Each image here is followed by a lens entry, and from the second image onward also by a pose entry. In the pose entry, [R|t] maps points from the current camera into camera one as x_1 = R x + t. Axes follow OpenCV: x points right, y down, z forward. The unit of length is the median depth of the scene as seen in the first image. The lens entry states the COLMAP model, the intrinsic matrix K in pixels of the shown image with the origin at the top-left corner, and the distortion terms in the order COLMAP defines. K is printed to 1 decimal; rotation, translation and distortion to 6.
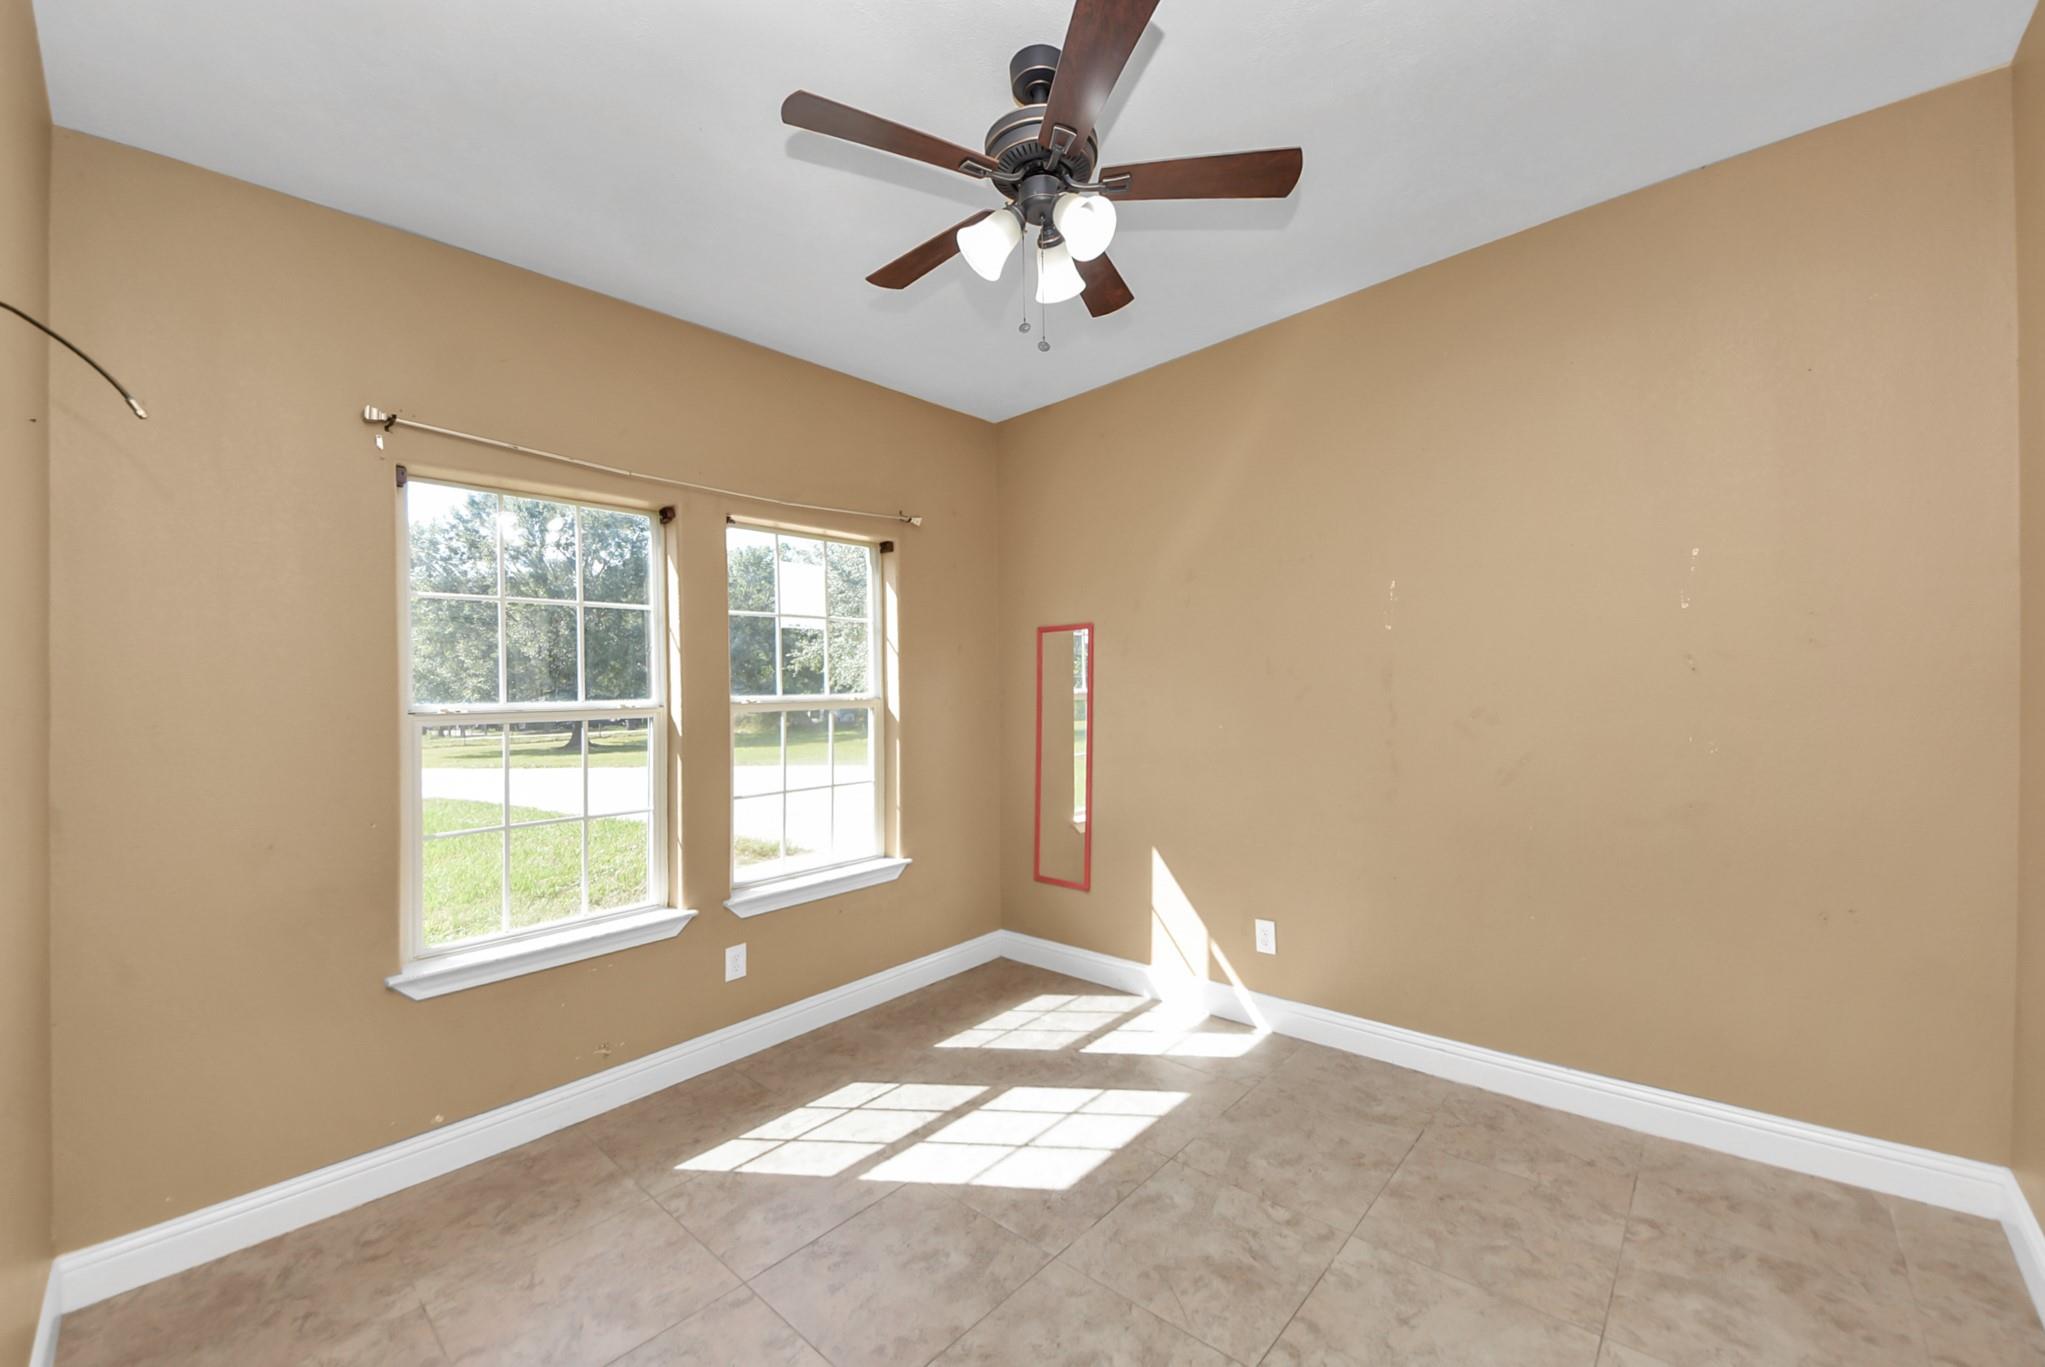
lens RADIAL K [[747.2, 0, 1020.2], [0, 747.2, 694.0], [0, 0, 1]] dist [0.026230, -0.015980]
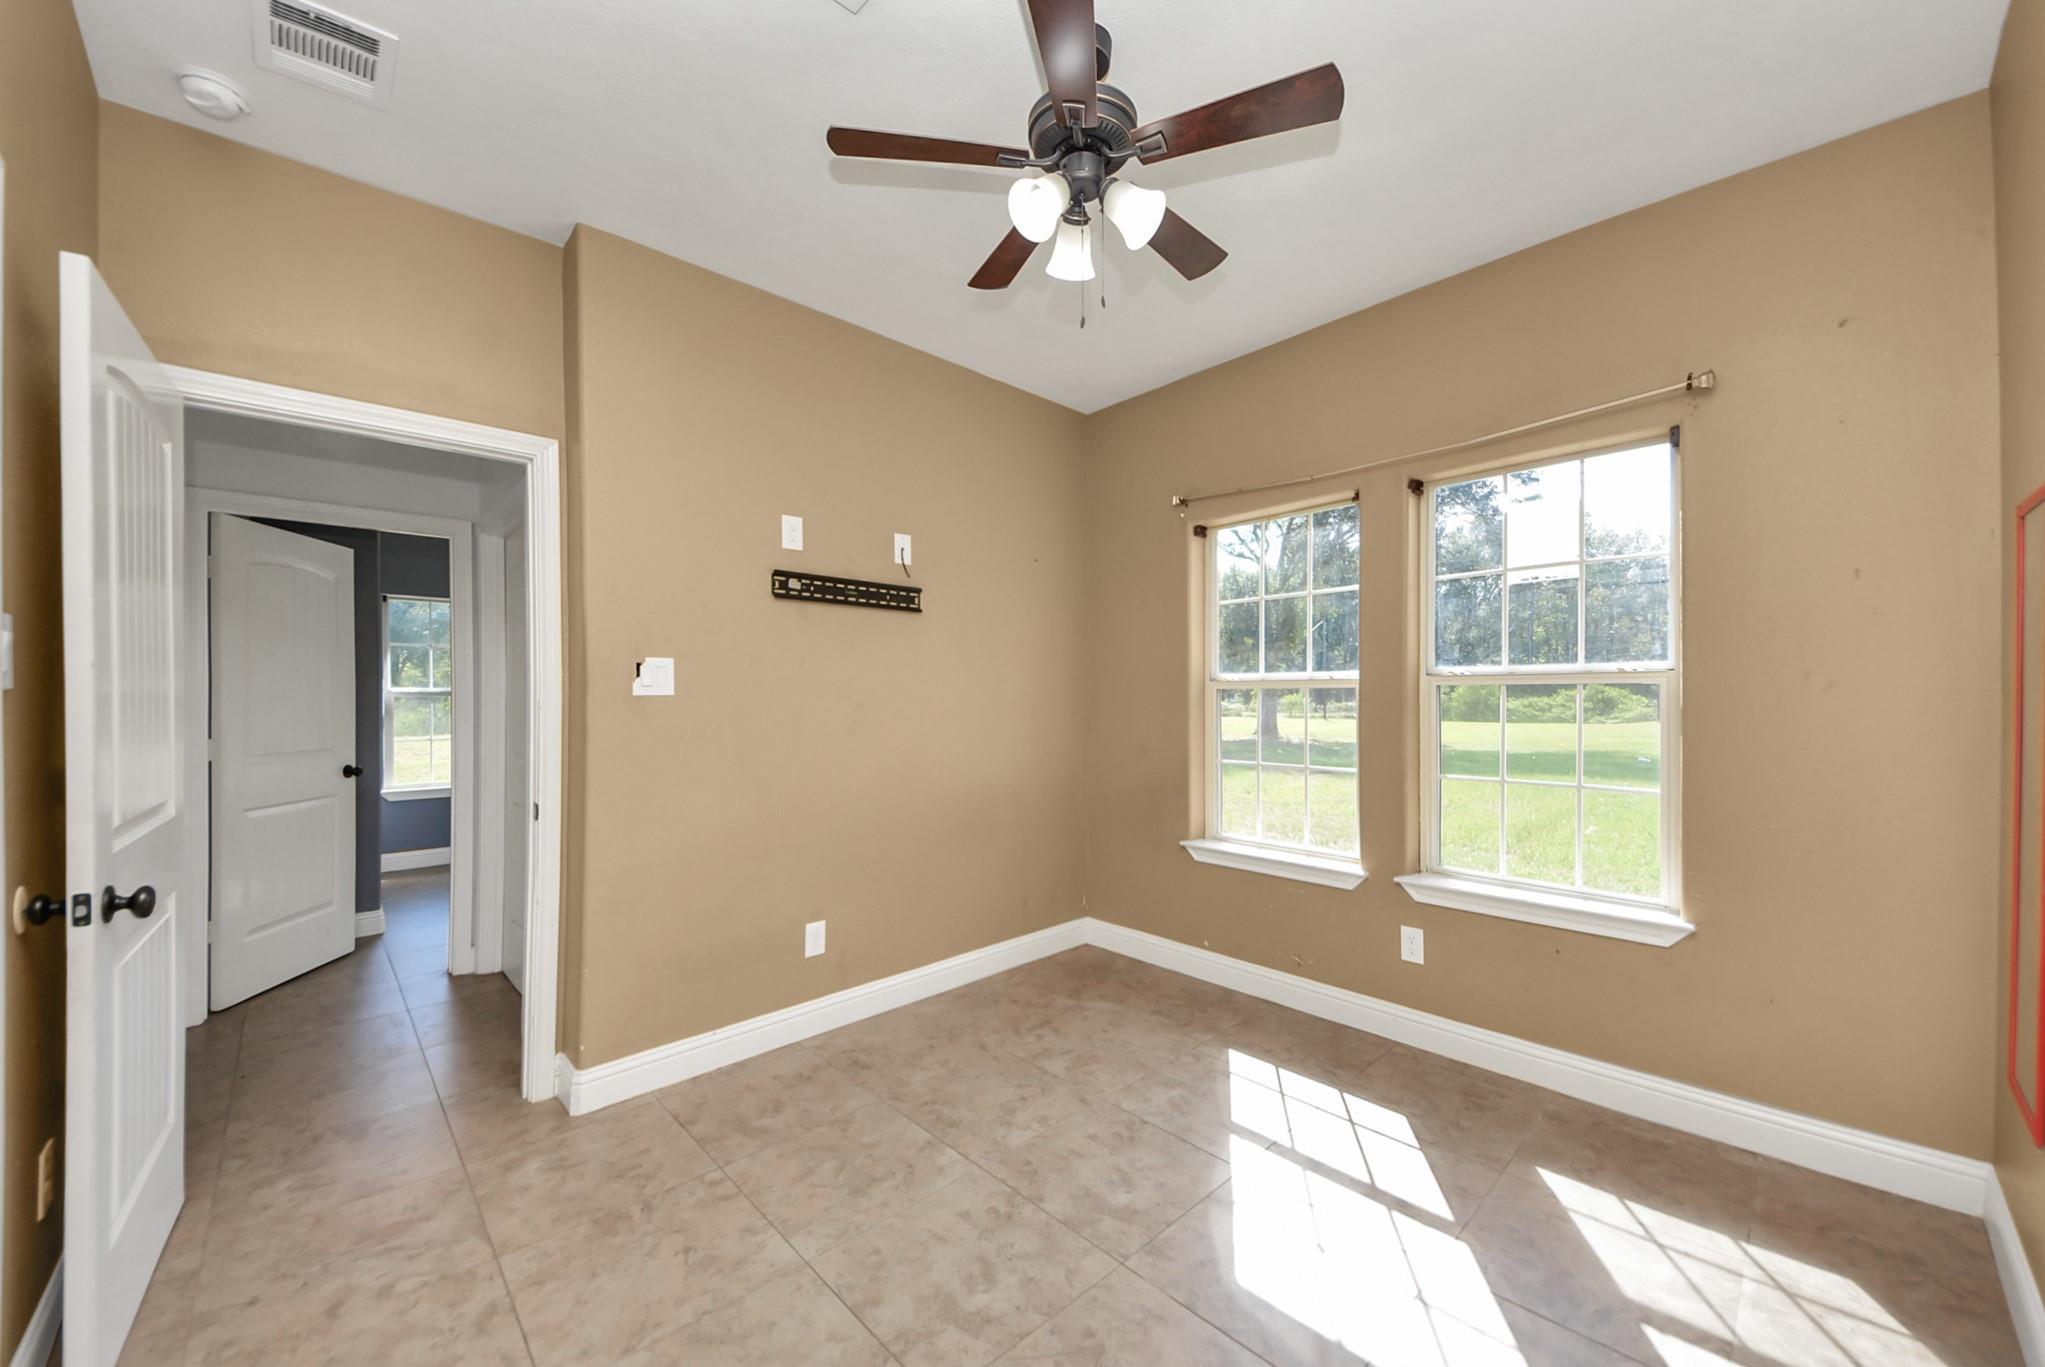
lens RADIAL K [[705.0, 0, 1020.1], [0, 705.0, 675.4], [0, 0, 1]] dist [0.094638, -0.033565]
pose [[-0.002015, 0.010430, -0.999944, 0.647260], [0.017028, 0.999801, 0.010394, -0.006557], [0.999853, -0.017006, -0.002193, 0.589497]]
